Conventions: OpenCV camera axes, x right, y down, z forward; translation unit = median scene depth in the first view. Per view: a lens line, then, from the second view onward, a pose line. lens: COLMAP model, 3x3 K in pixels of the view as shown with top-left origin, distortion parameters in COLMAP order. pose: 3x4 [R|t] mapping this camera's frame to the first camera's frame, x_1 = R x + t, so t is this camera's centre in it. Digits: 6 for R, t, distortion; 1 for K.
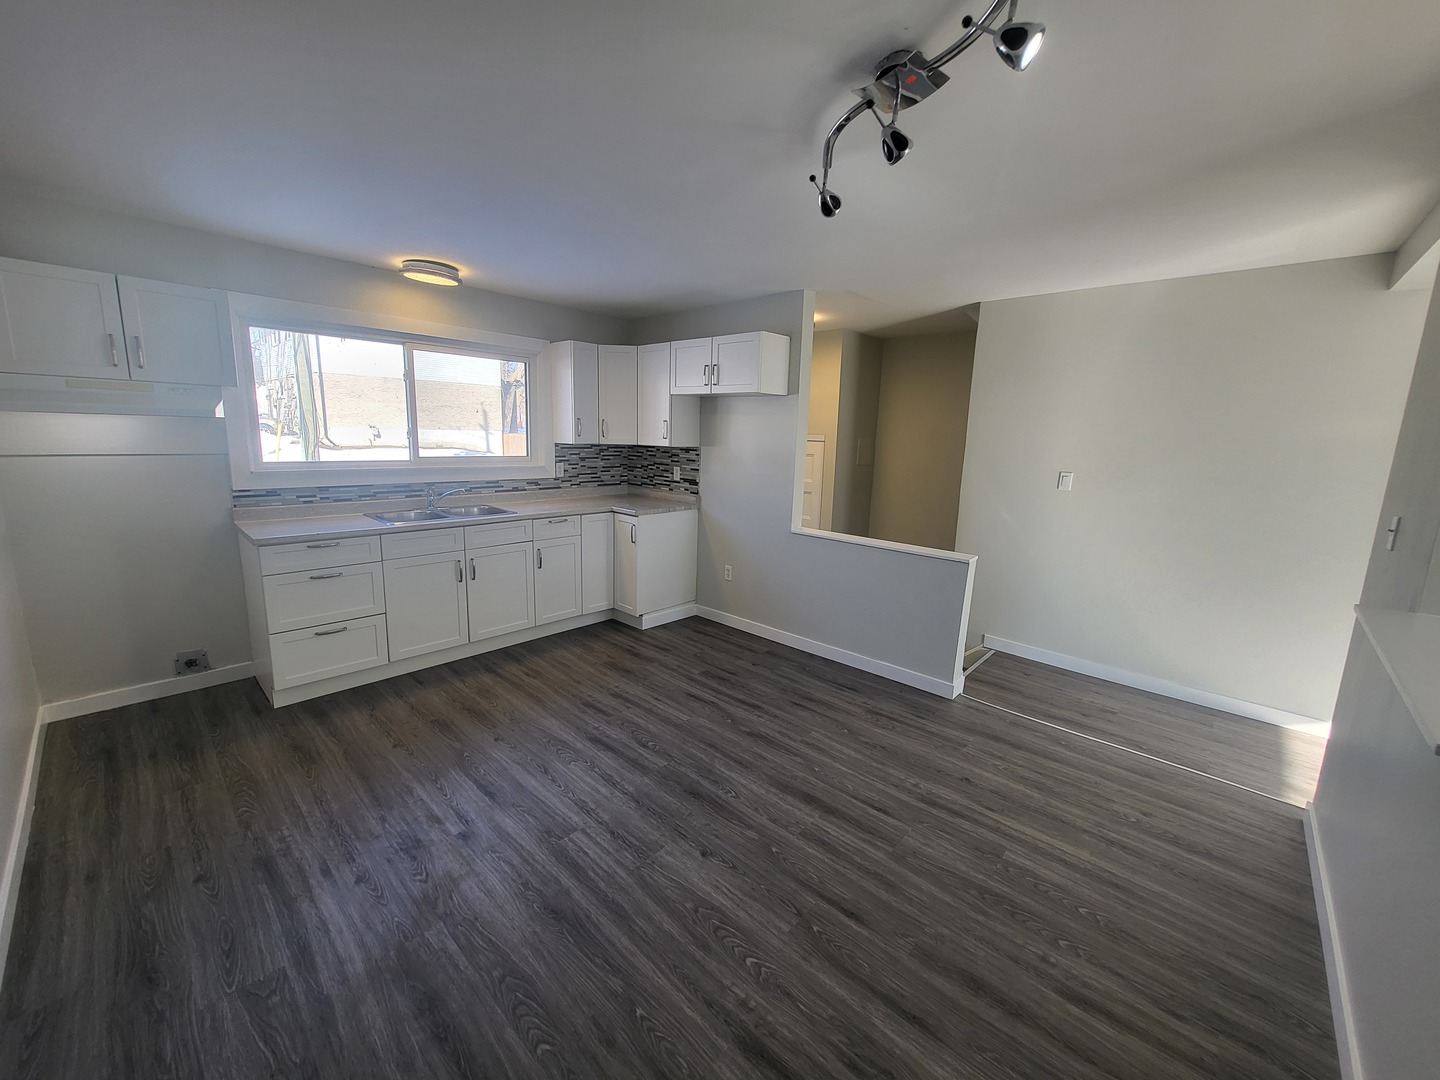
lens RADIAL K [[566.3, 0, 727.1], [0, 566.3, 528.7], [0, 0, 1]] dist [0.002221, 0.000101]
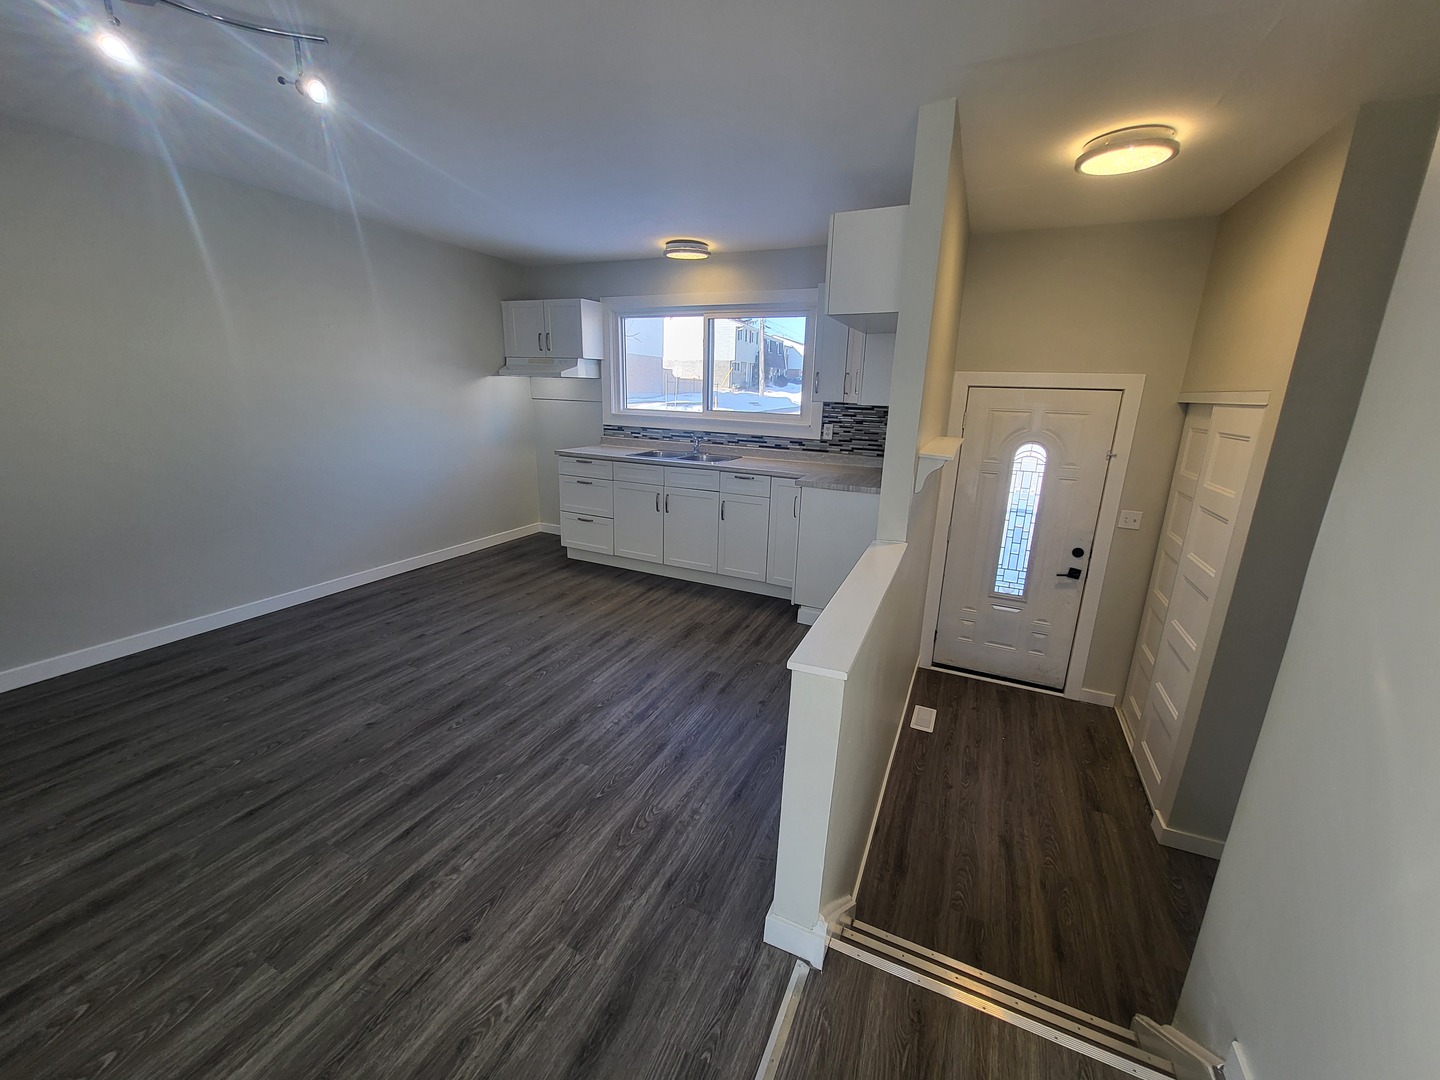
lens RADIAL K [[566.3, 0, 720.8], [0, 566.3, 529.9], [0, 0, 1]] dist [0.002221, 0.000101]
pose [[0.301098, 0.213538, -0.929377, 0.603970], [-0.181040, 0.969681, 0.164146, -0.077734], [0.936250, 0.118830, 0.330628, 0.624136]]
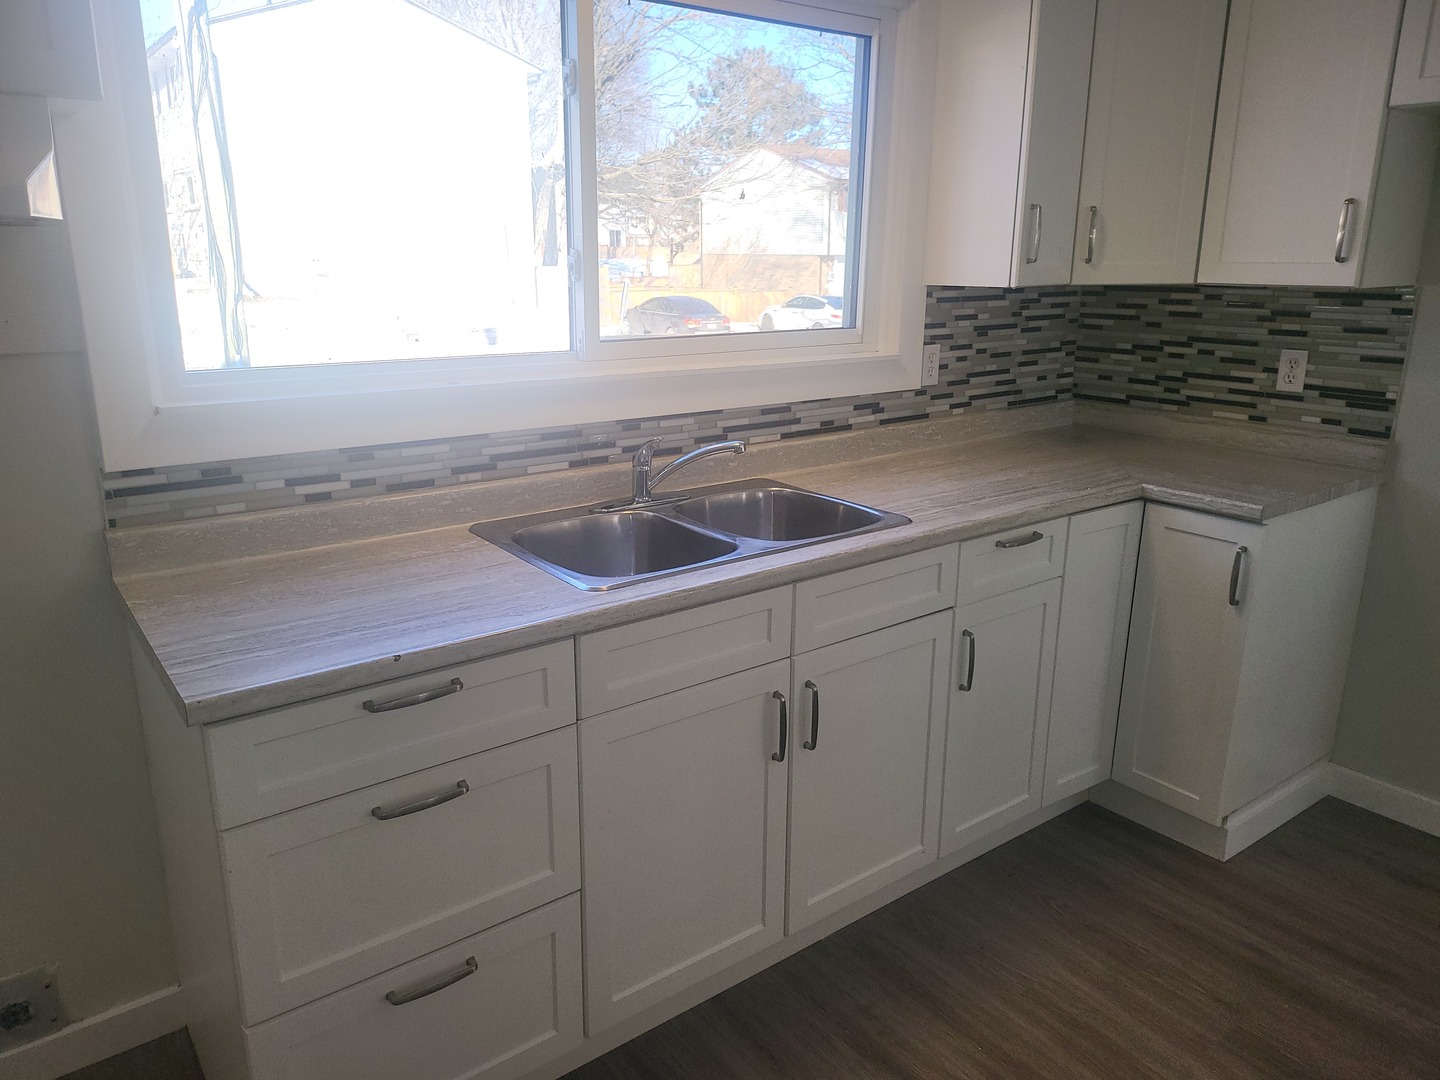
lens RADIAL K [[1025.9, 0, 714.3], [0, 1025.9, 530.0], [0, 0, 1]] dist [0.028810, -0.007331]
pose [[0.982827, 0.019375, -0.183507, -0.346711], [-0.002840, 0.995943, 0.089944, -0.067164], [0.184505, -0.087879, 0.978895, 0.398655]]
